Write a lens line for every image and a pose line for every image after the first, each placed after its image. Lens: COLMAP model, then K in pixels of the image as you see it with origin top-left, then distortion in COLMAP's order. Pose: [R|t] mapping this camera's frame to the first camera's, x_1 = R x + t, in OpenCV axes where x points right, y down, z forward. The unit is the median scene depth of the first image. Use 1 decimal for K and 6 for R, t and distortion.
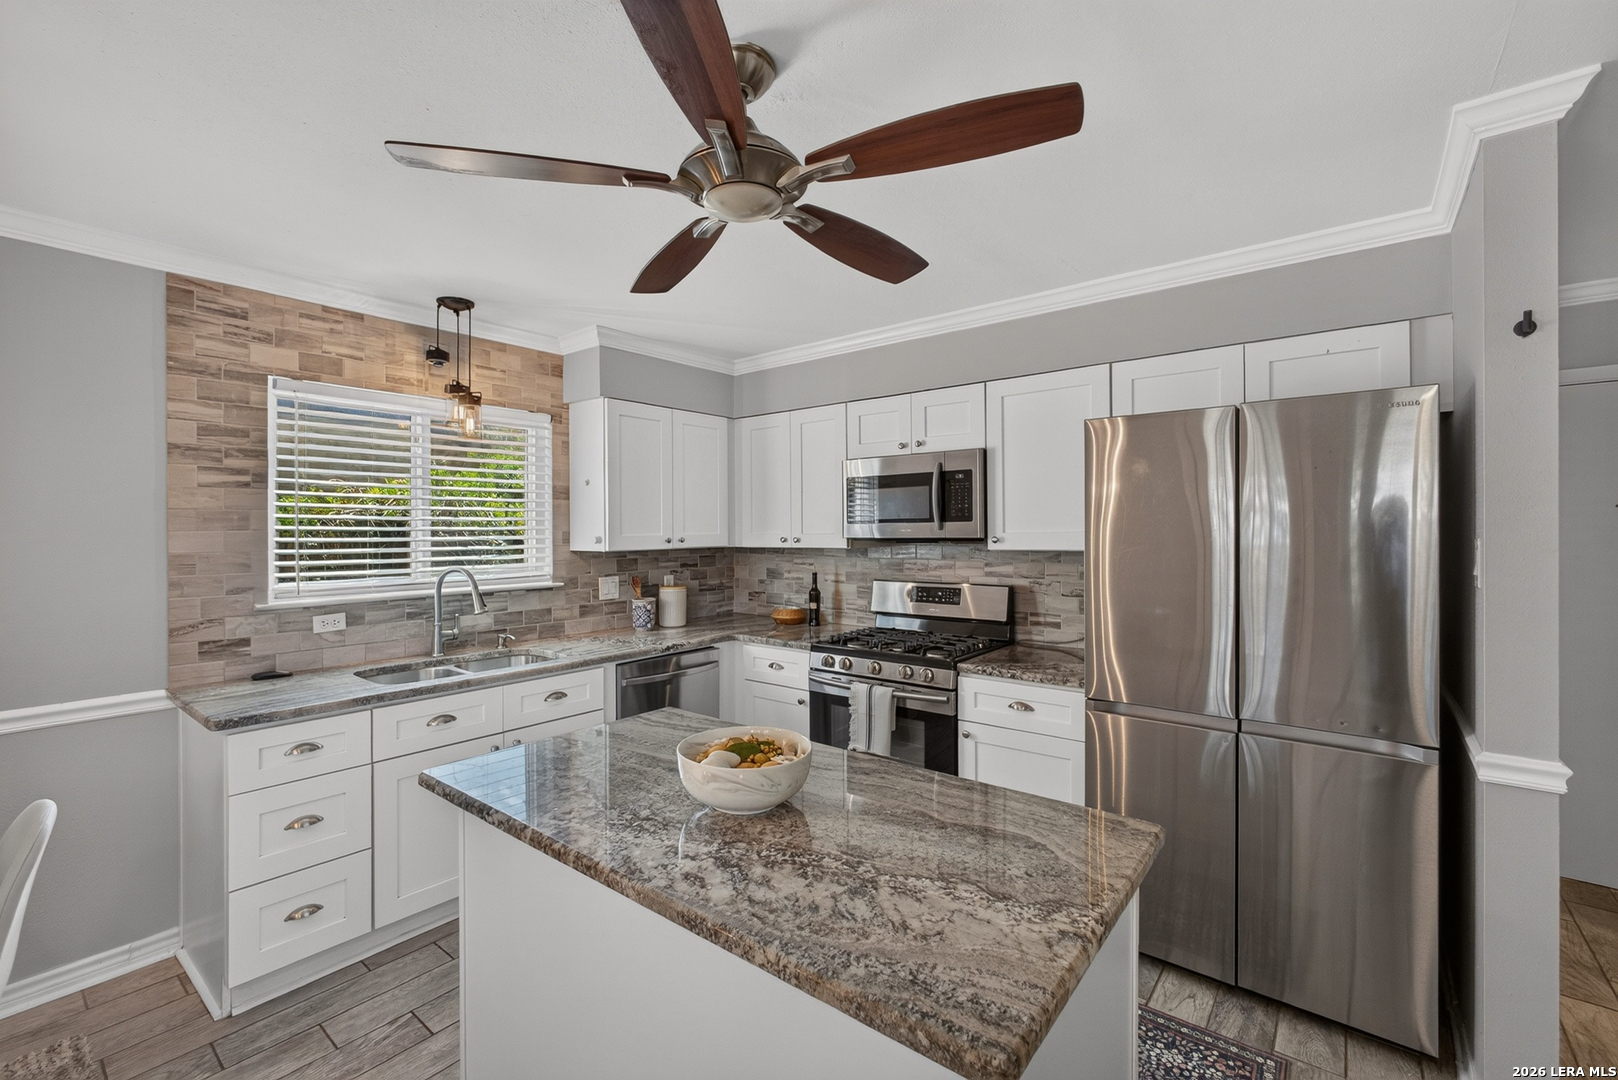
lens RADIAL K [[697.0, 0, 806.4], [0, 697.0, 527.7], [0, 0, 1]] dist [-0.009000, 0.002812]
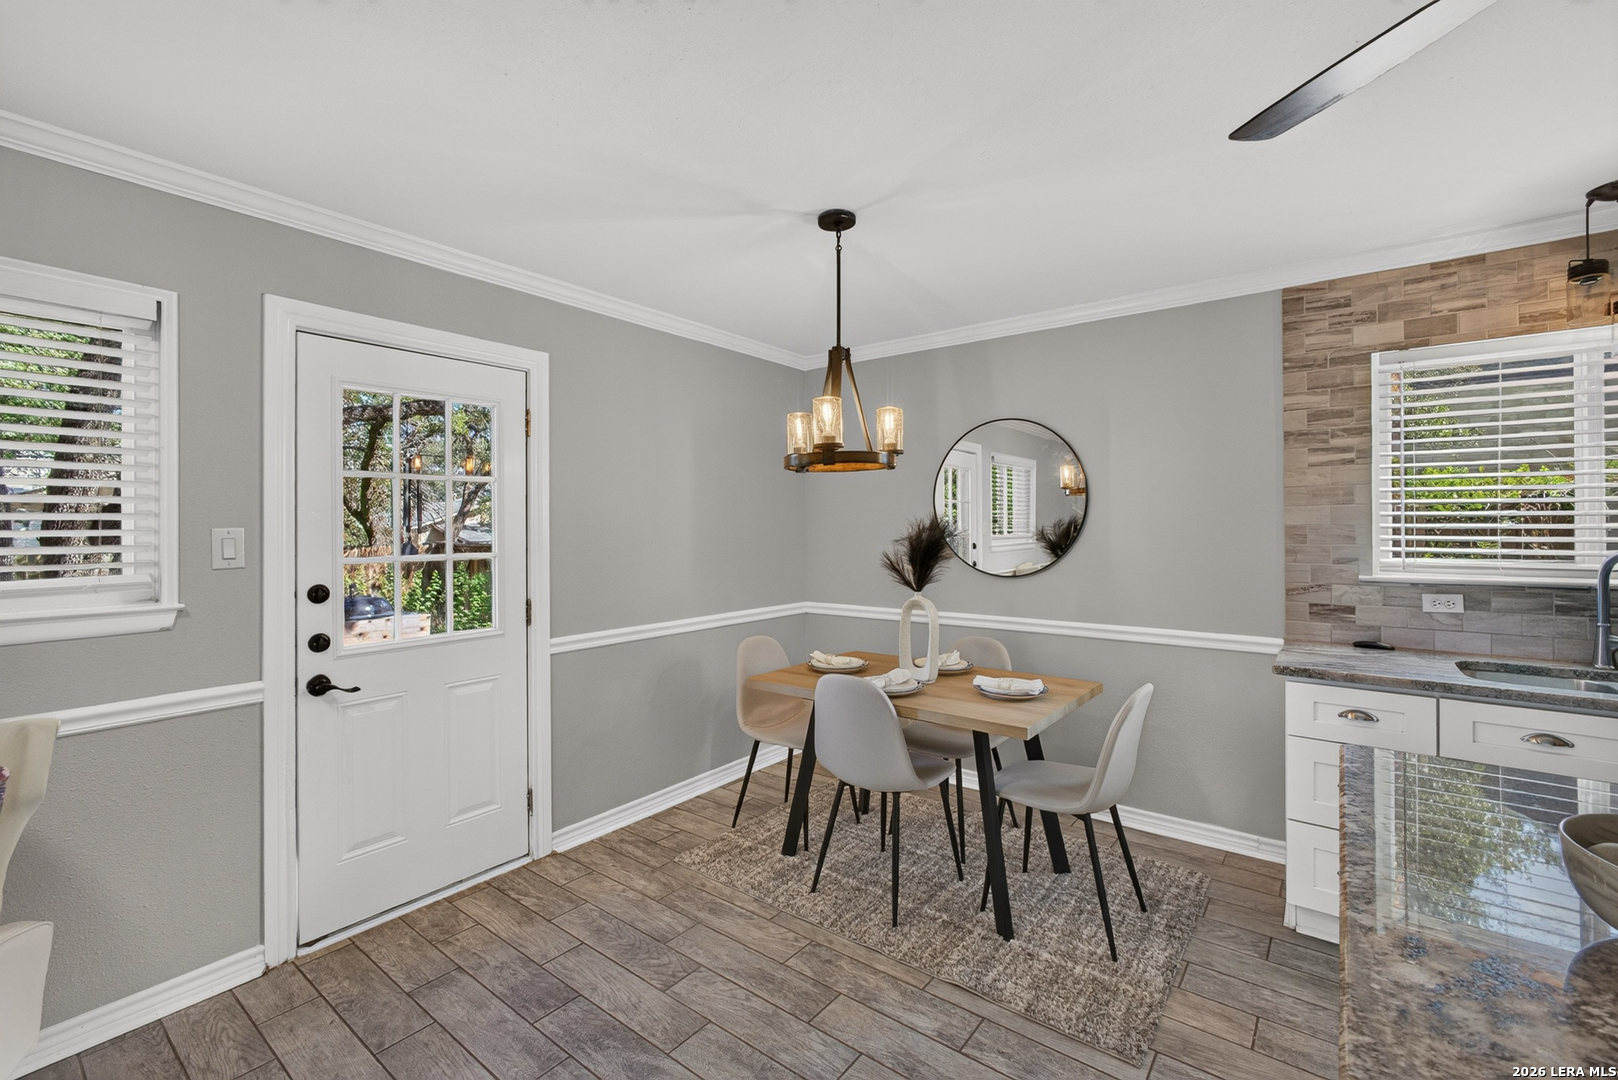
lens RADIAL K [[697.0, 0, 815.5], [0, 697.0, 522.5], [0, 0, 1]] dist [-0.009000, 0.002812]
pose [[0.019667, 0.000012, -0.999807, 0.216551], [0.005691, 0.999984, 0.000124, 0.024167], [0.999790, -0.005693, 0.019667, 0.145988]]
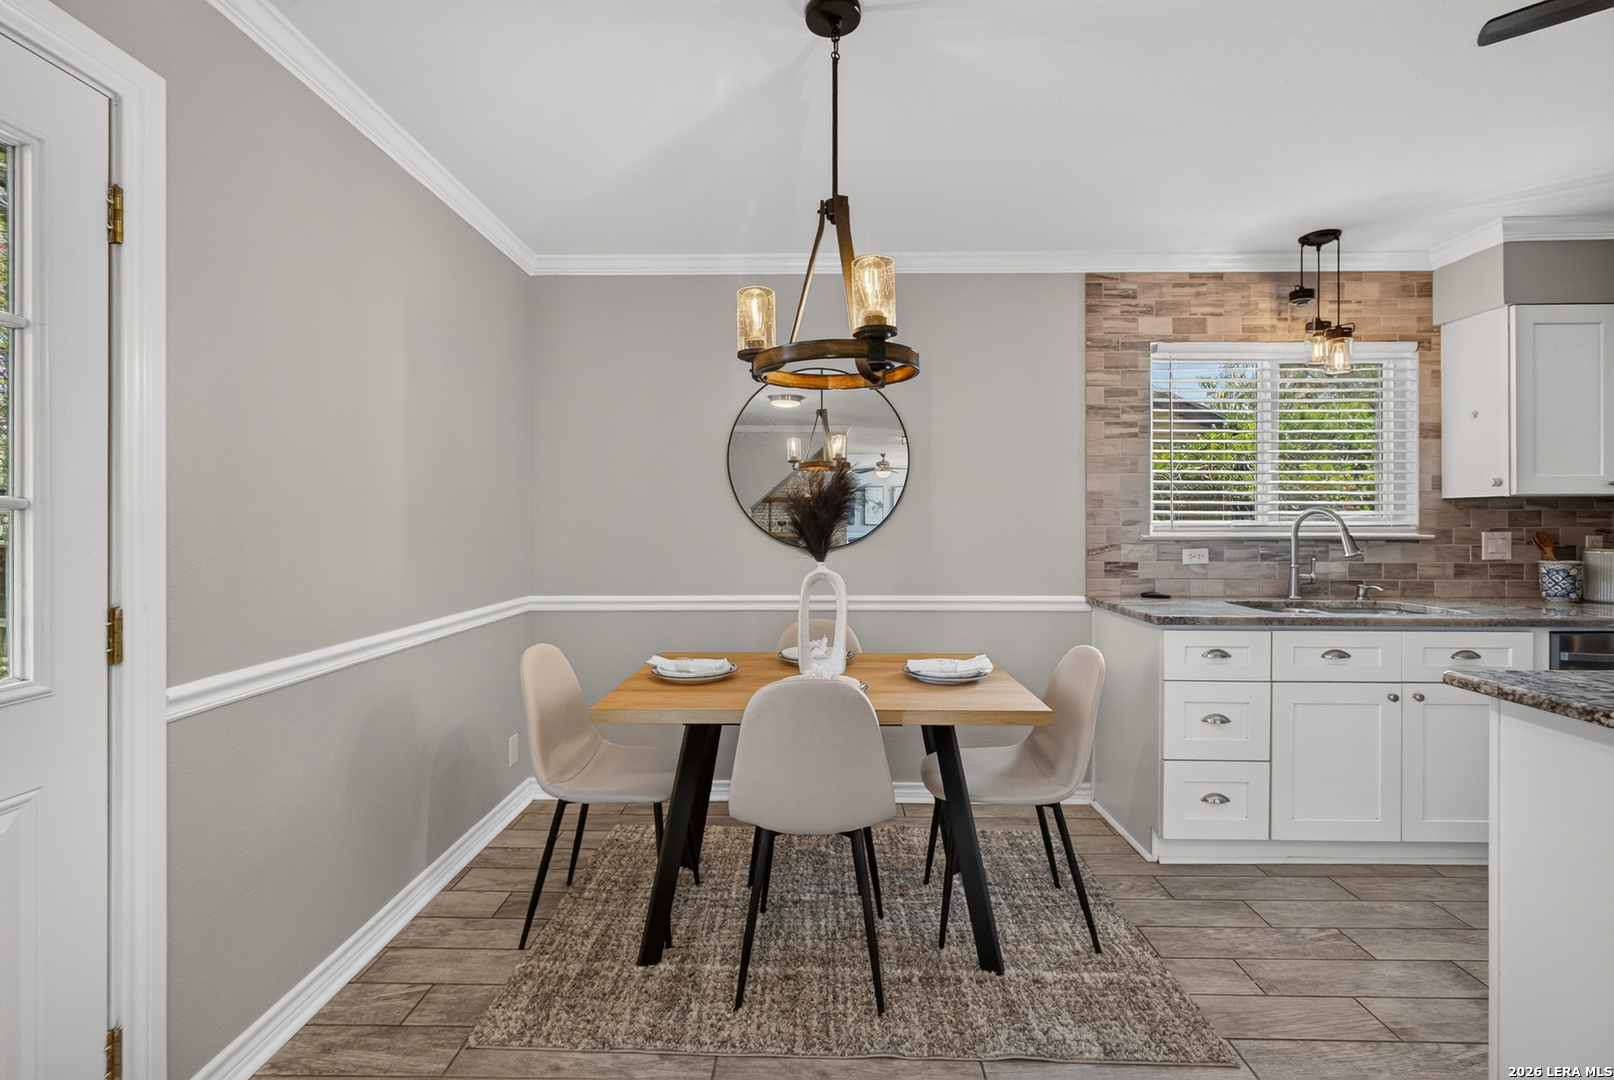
lens RADIAL K [[695.3, 0, 788.1], [0, 695.3, 522.7], [0, 0, 1]] dist [-0.009000, 0.002812]
pose [[0.606689, 0.003005, -0.794934, -0.196447], [-0.001365, 0.999995, 0.002739, 0.079779], [0.794938, -0.000577, 0.606690, -0.191792]]
